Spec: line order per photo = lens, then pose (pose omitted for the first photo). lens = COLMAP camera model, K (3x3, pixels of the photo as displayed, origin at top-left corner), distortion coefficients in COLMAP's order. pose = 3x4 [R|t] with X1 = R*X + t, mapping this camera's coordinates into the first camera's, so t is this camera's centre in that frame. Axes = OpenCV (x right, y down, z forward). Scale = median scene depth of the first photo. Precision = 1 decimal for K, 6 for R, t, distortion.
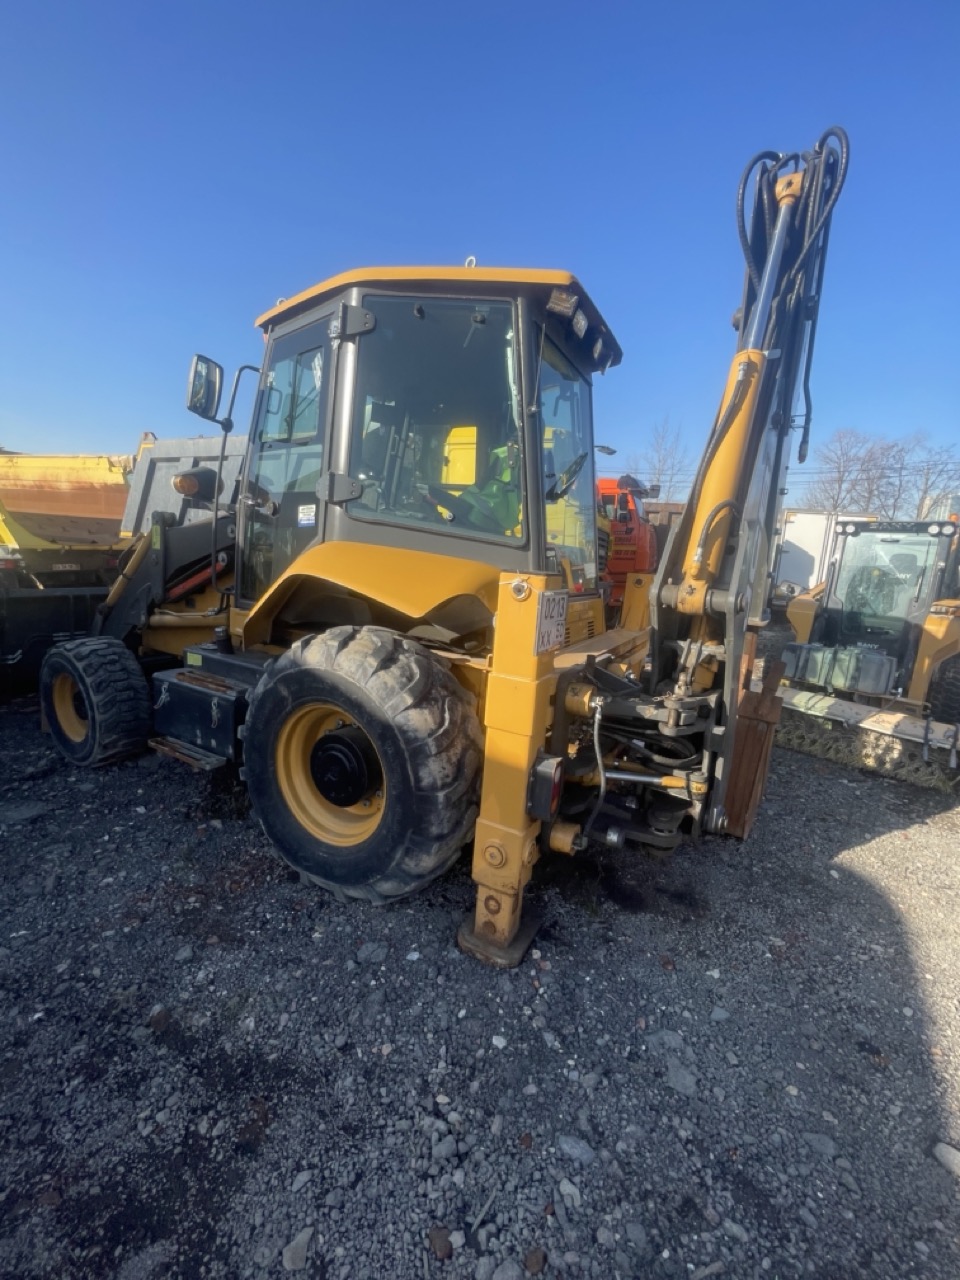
lens RADIAL K [[536.9, 0, 480.0], [0, 536.9, 640.0], [0, 0, 1]] dist [-0.002560, -0.000337]
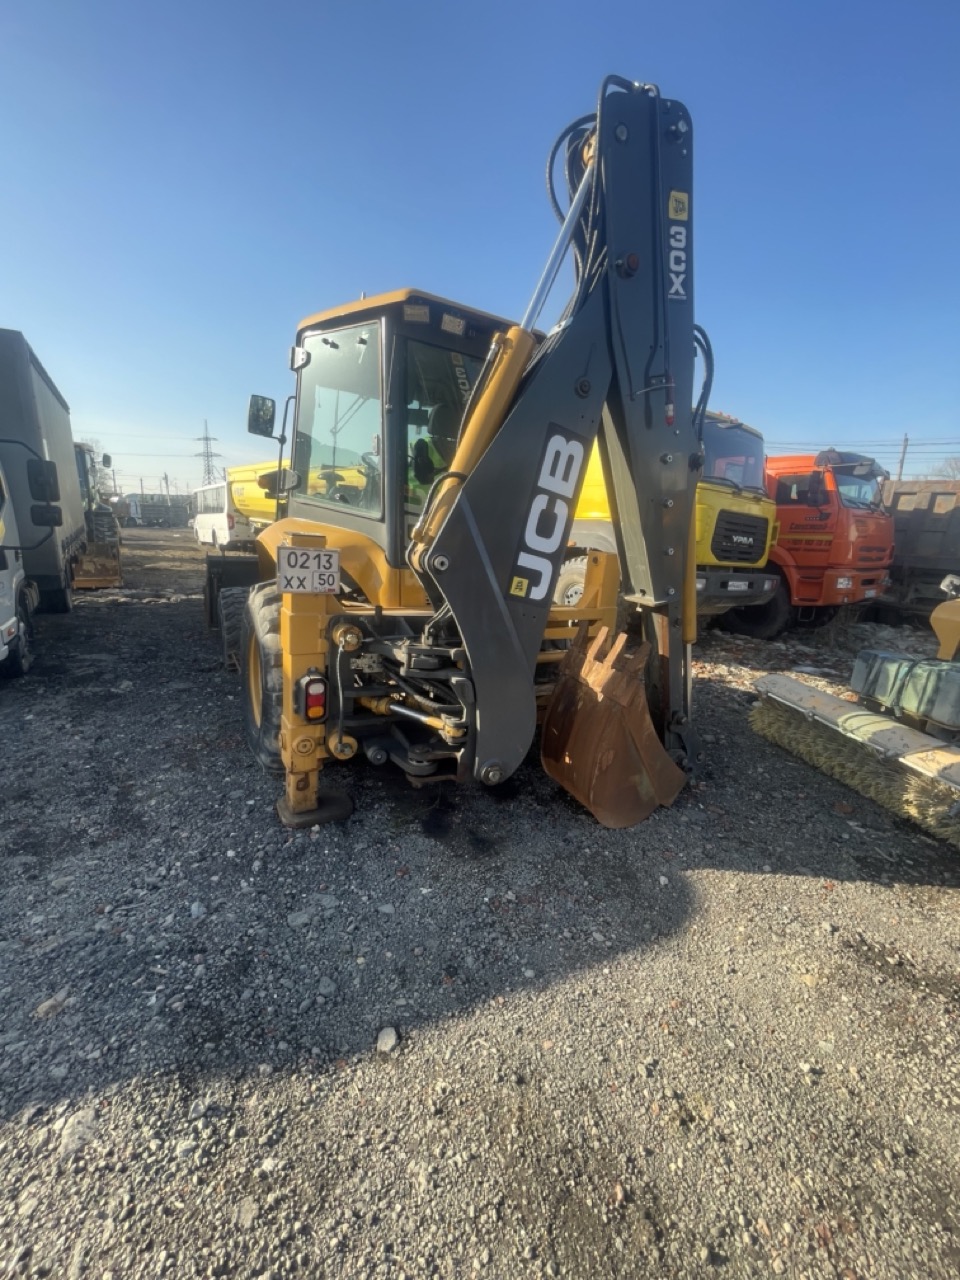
lens RADIAL K [[536.9, 0, 480.0], [0, 536.9, 640.0], [0, 0, 1]] dist [-0.002560, -0.000337]
pose [[0.847096, 0.102835, -0.521396, 0.583926], [-0.099710, 0.994431, 0.034136, 0.024574], [0.522002, 0.023072, 0.852632, 0.043408]]
